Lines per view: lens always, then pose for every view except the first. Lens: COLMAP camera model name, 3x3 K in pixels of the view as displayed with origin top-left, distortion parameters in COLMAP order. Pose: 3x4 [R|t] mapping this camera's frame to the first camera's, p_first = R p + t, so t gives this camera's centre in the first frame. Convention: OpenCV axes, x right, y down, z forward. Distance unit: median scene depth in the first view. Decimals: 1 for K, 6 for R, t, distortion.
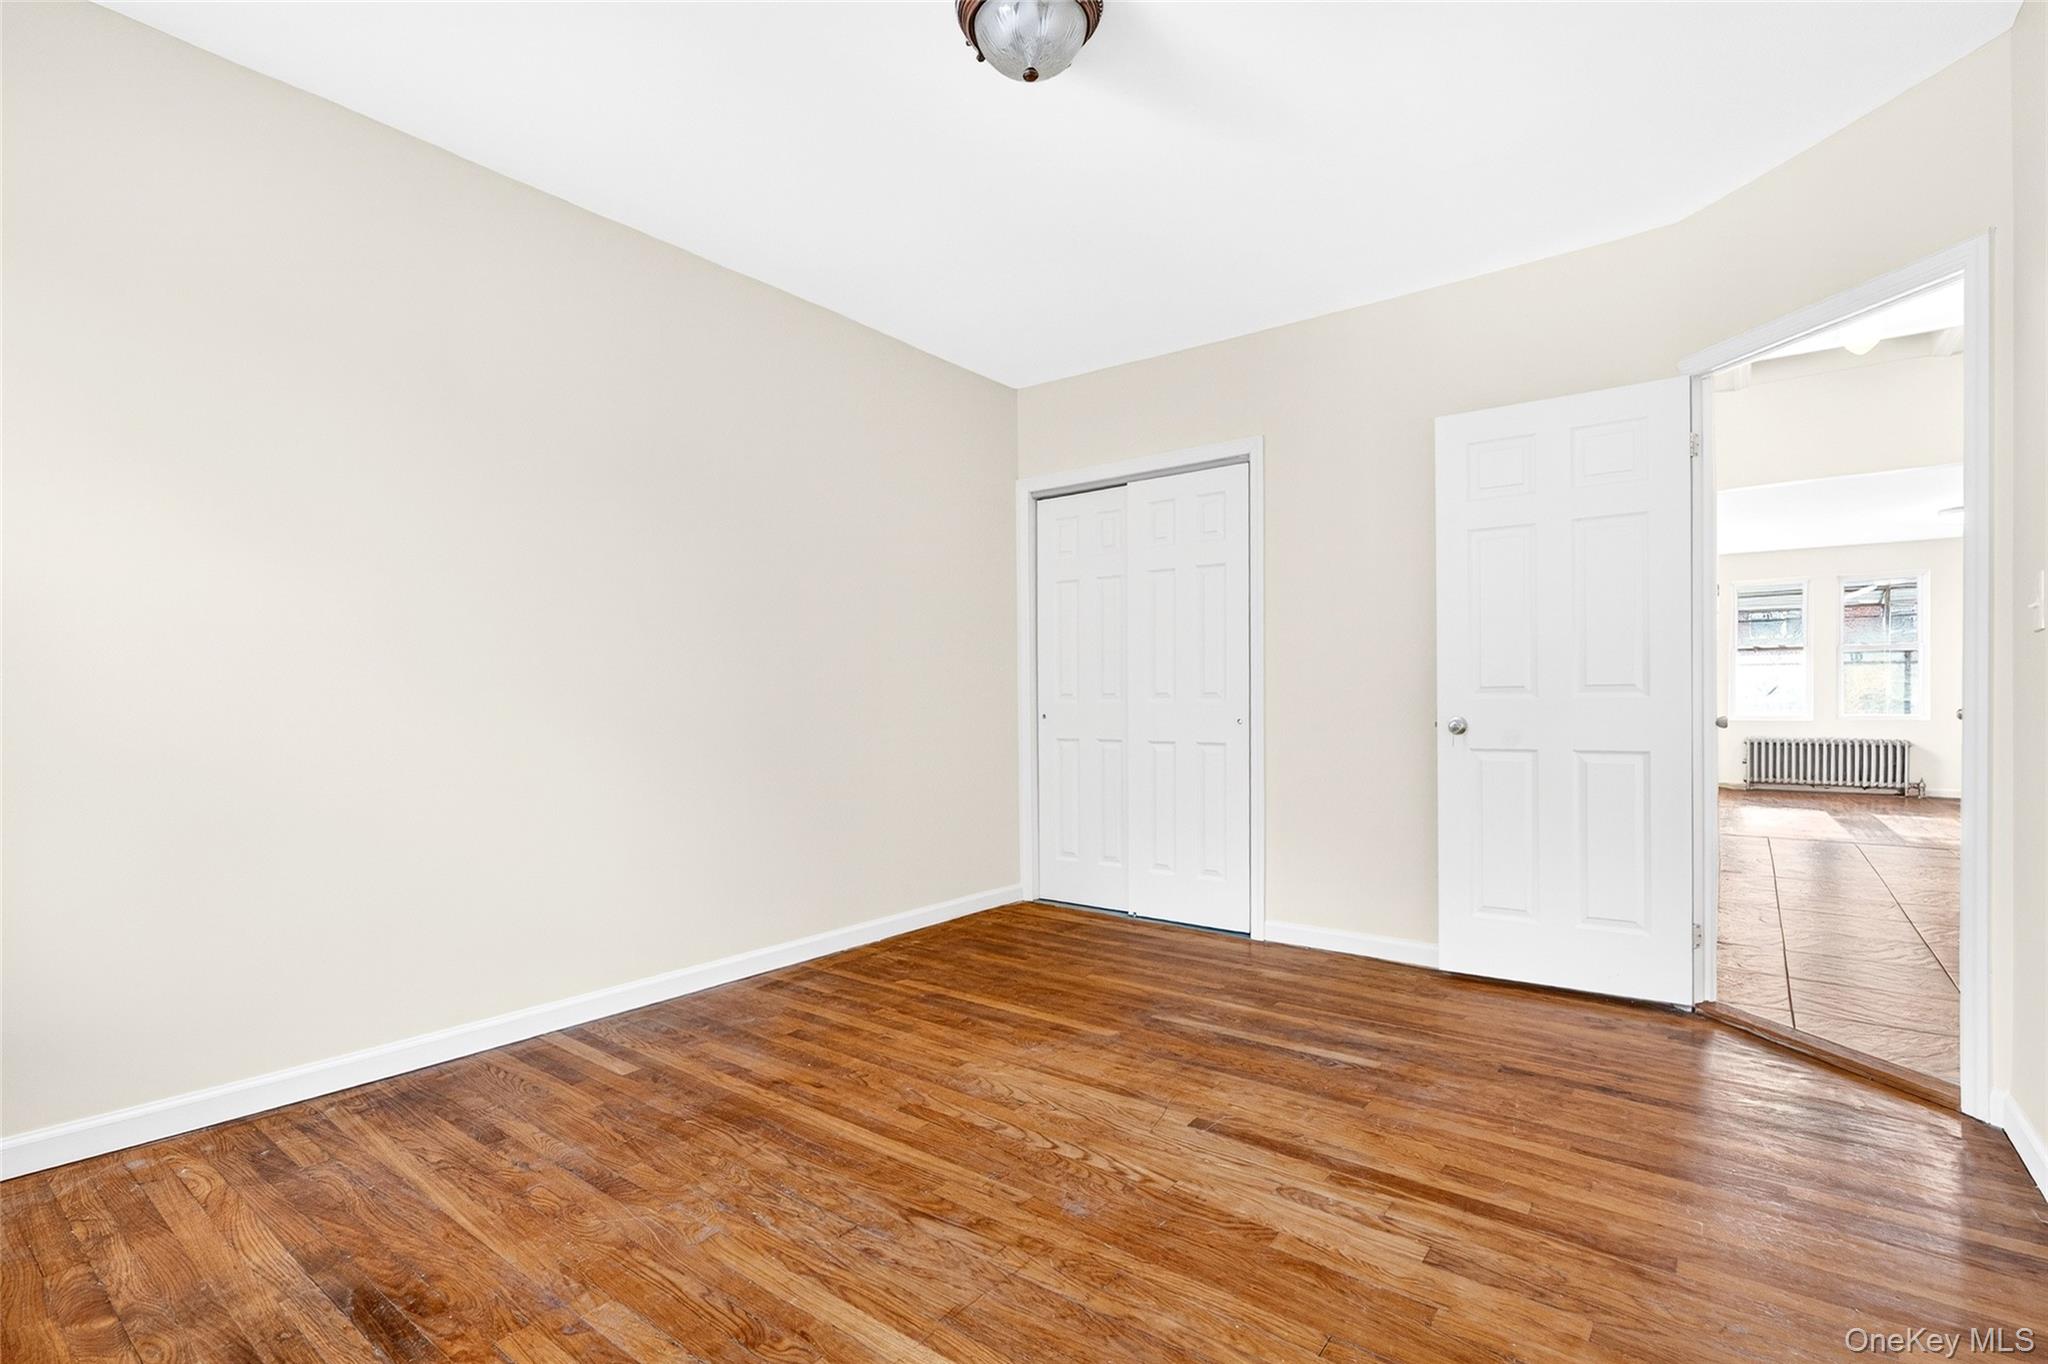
lens RADIAL K [[938.7, 0, 1011.4], [0, 938.7, 709.3], [0, 0, 1]] dist [-0.002462, -0.000446]
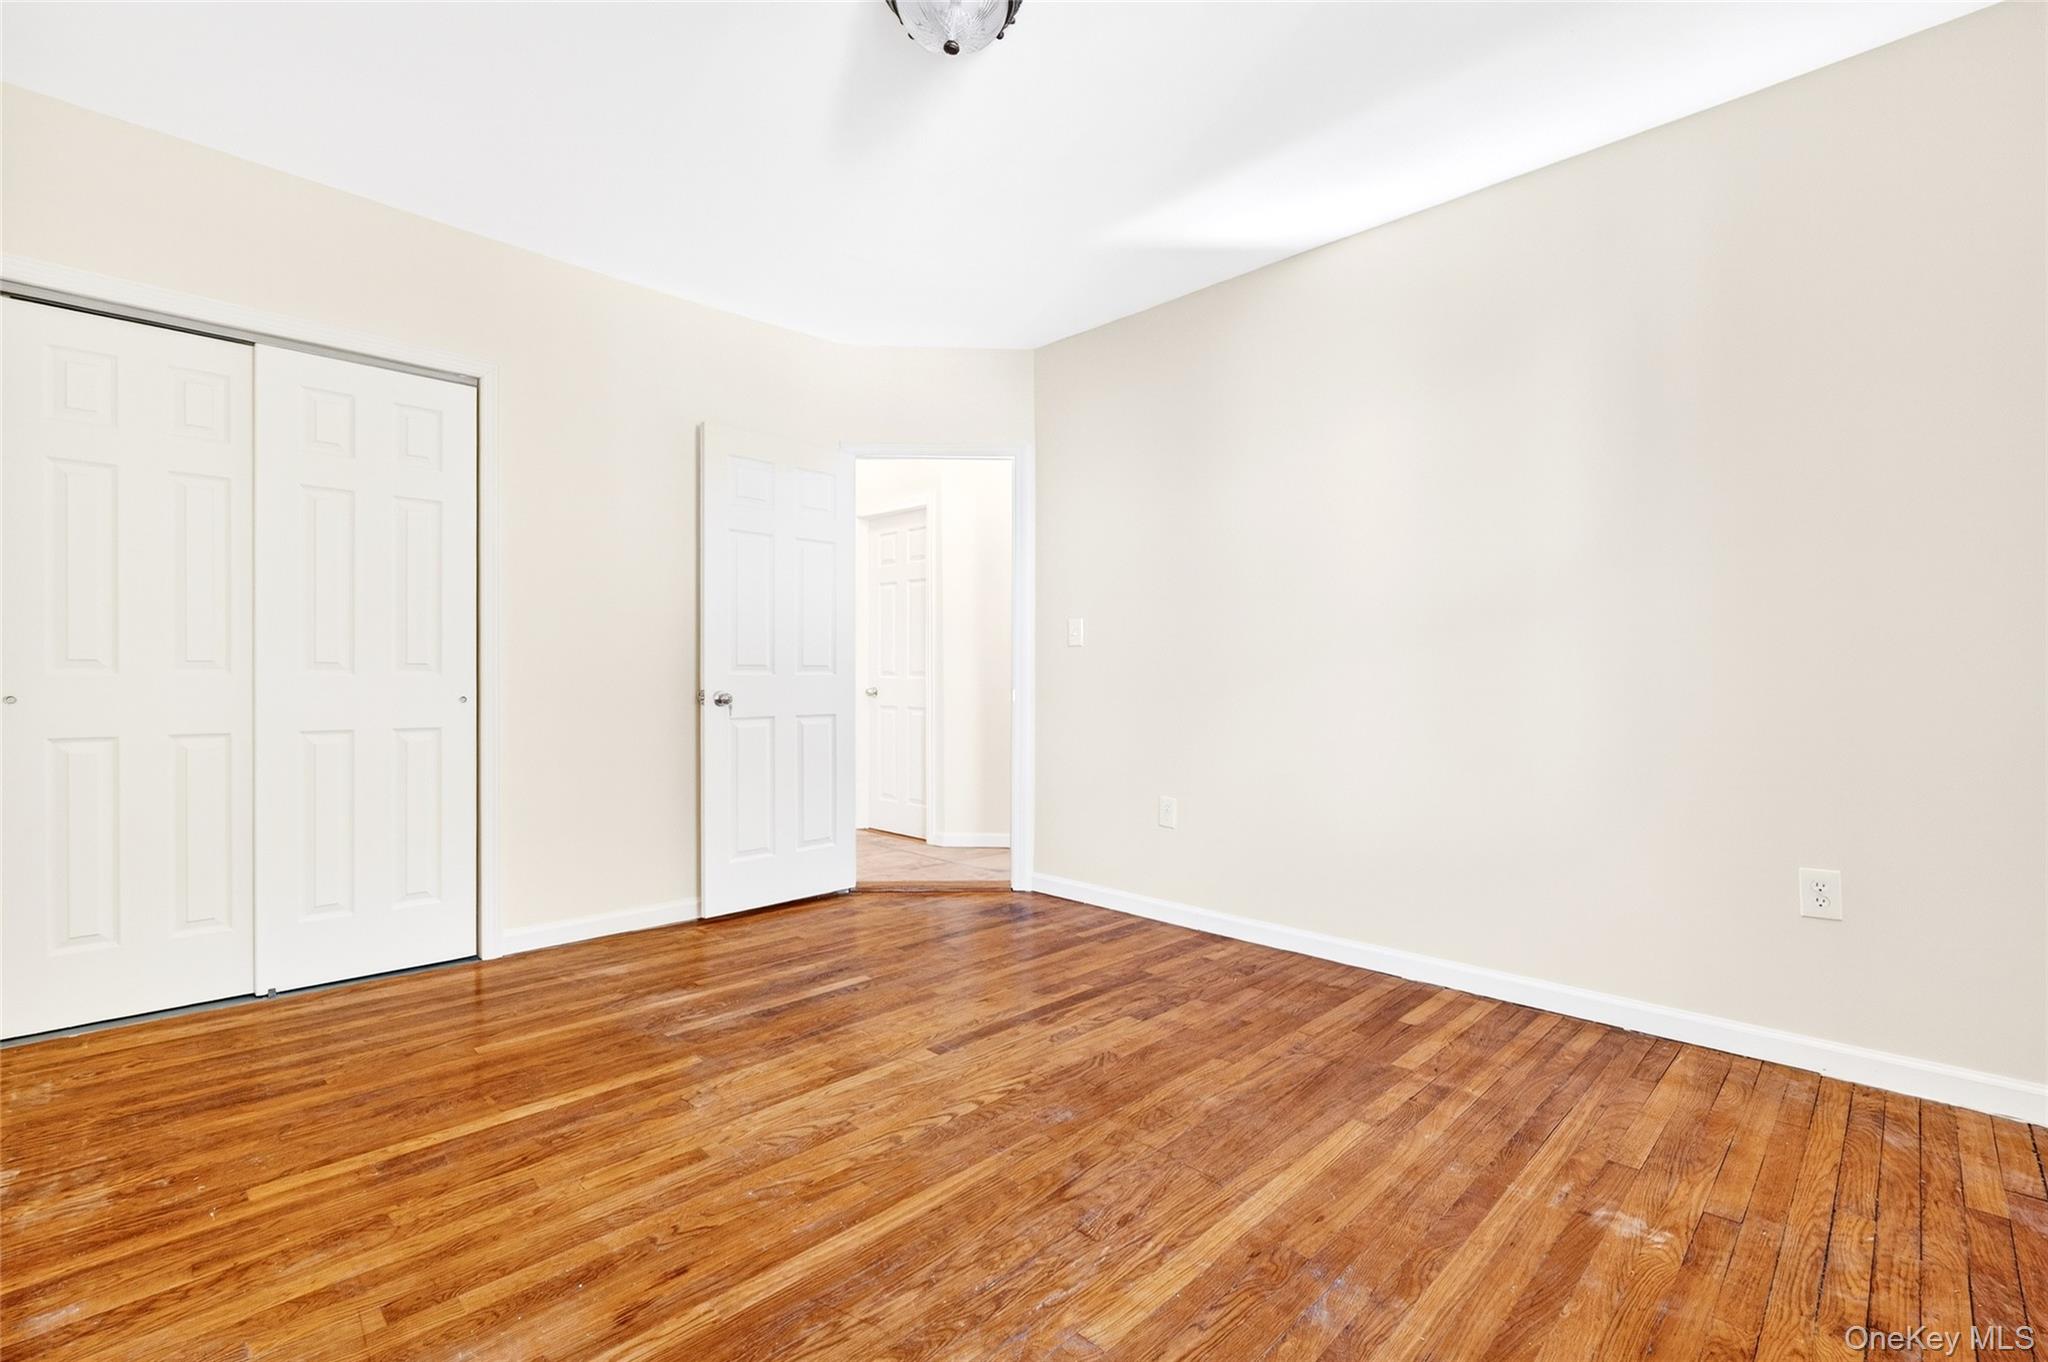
lens RADIAL K [[916.1, 0, 1018.7], [0, 916.1, 680.4], [0, 0, 1]] dist [-0.003168, 0.000304]
pose [[0.120570, 0.004403, 0.992695, -0.672799], [0.003661, 0.999981, -0.004880, 0.002753], [-0.992698, 0.004222, 0.120551, 0.586078]]
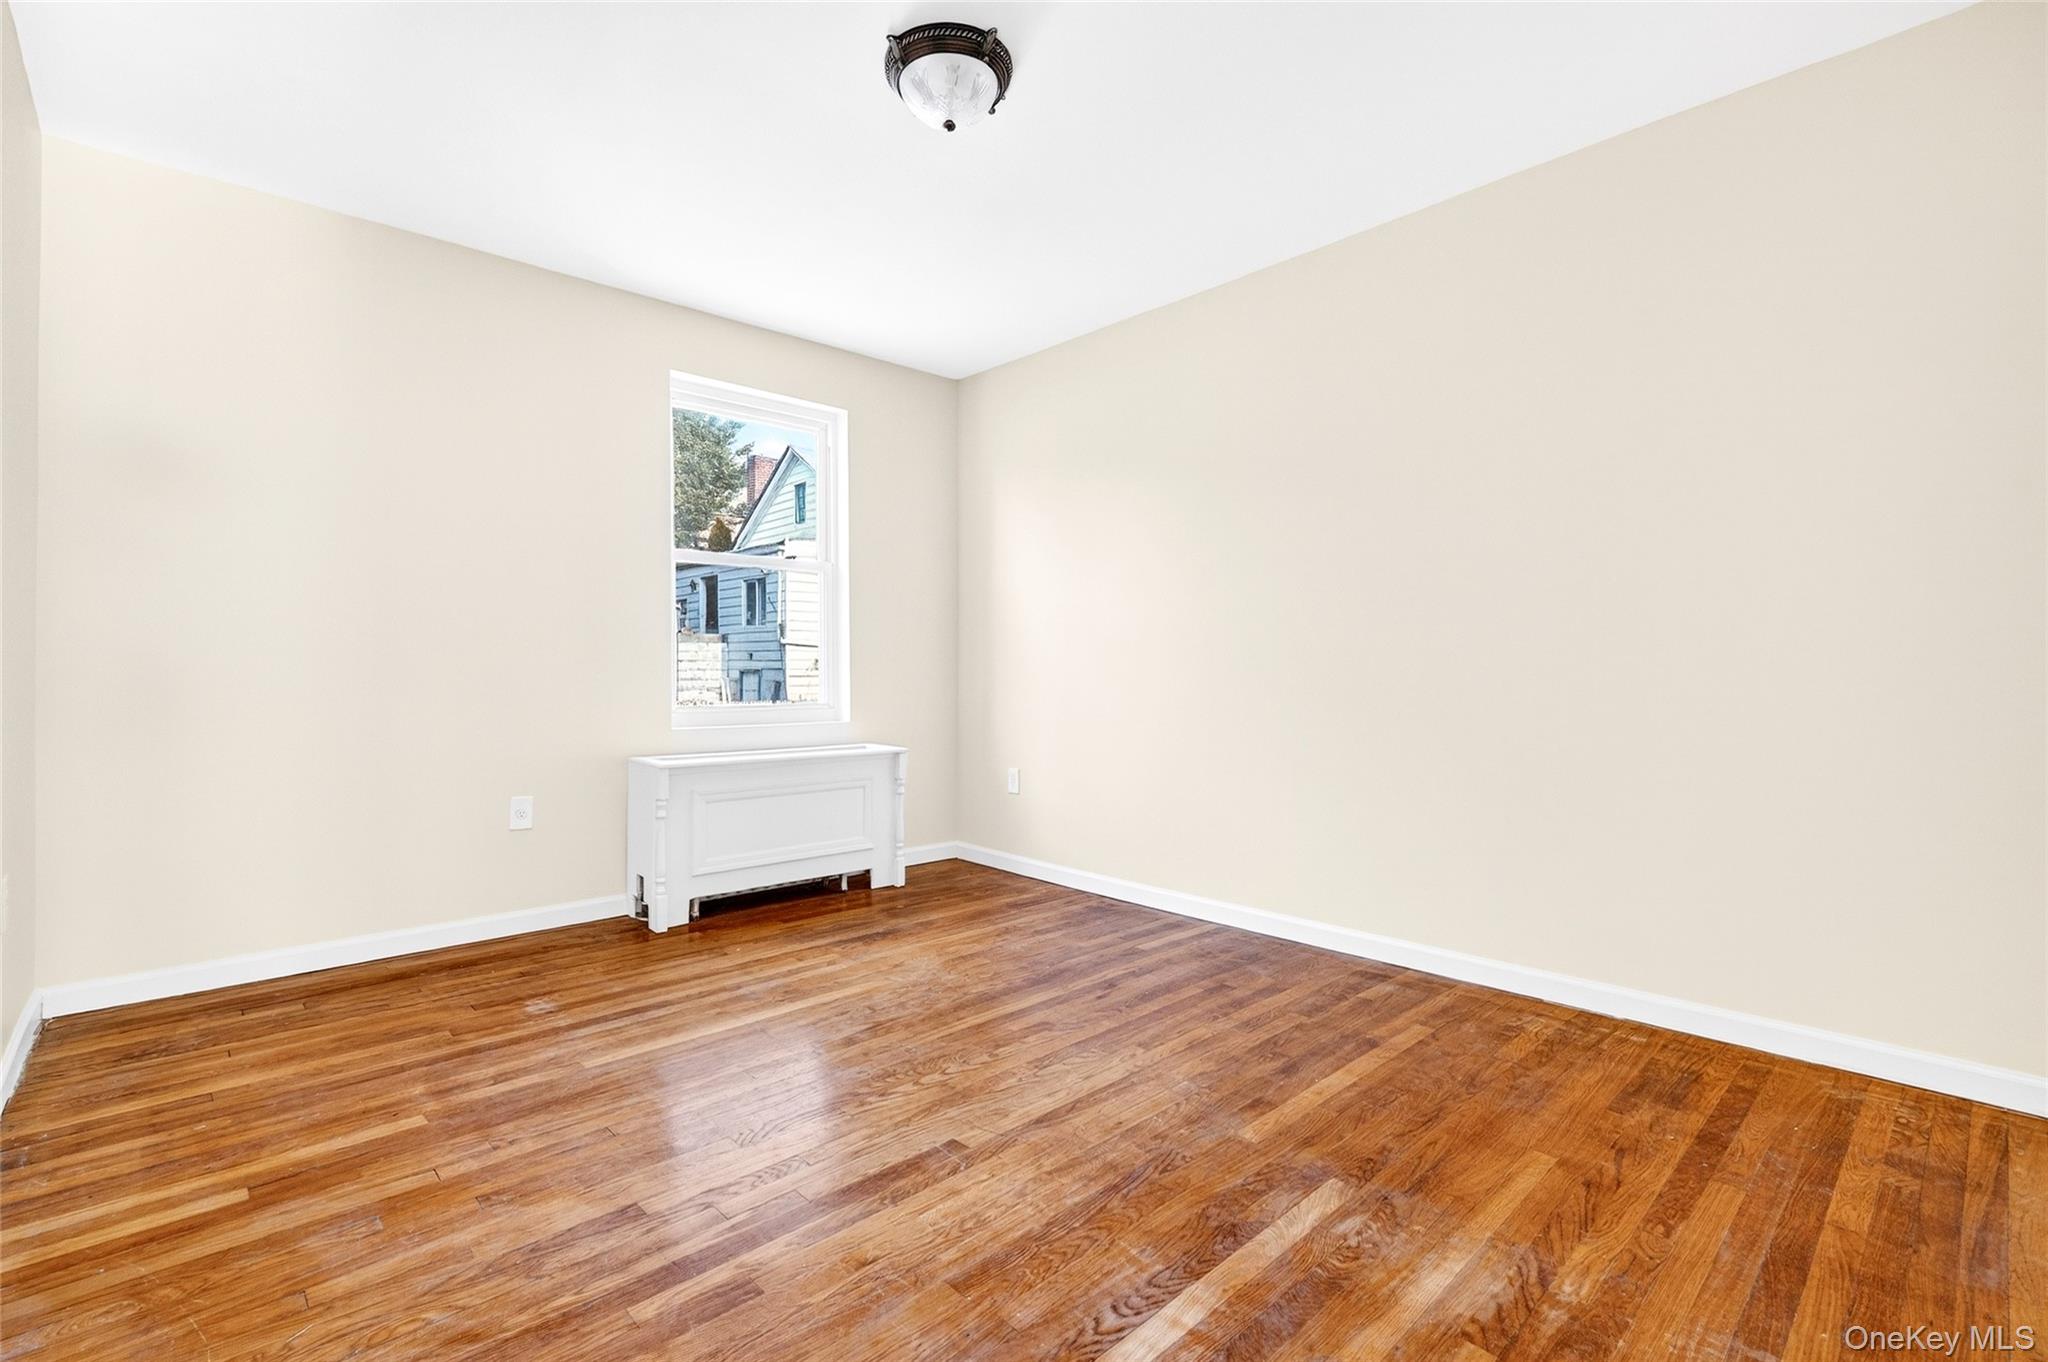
lens RADIAL K [[916.1, 0, 1018.7], [0, 916.1, 680.4], [0, 0, 1]] dist [-0.003168, 0.000304]
pose [[-0.155594, 0.012907, -0.987737, 0.792236], [-0.006782, 0.999877, 0.014134, -0.008778], [0.987798, 0.008898, -0.155487, 0.907009]]
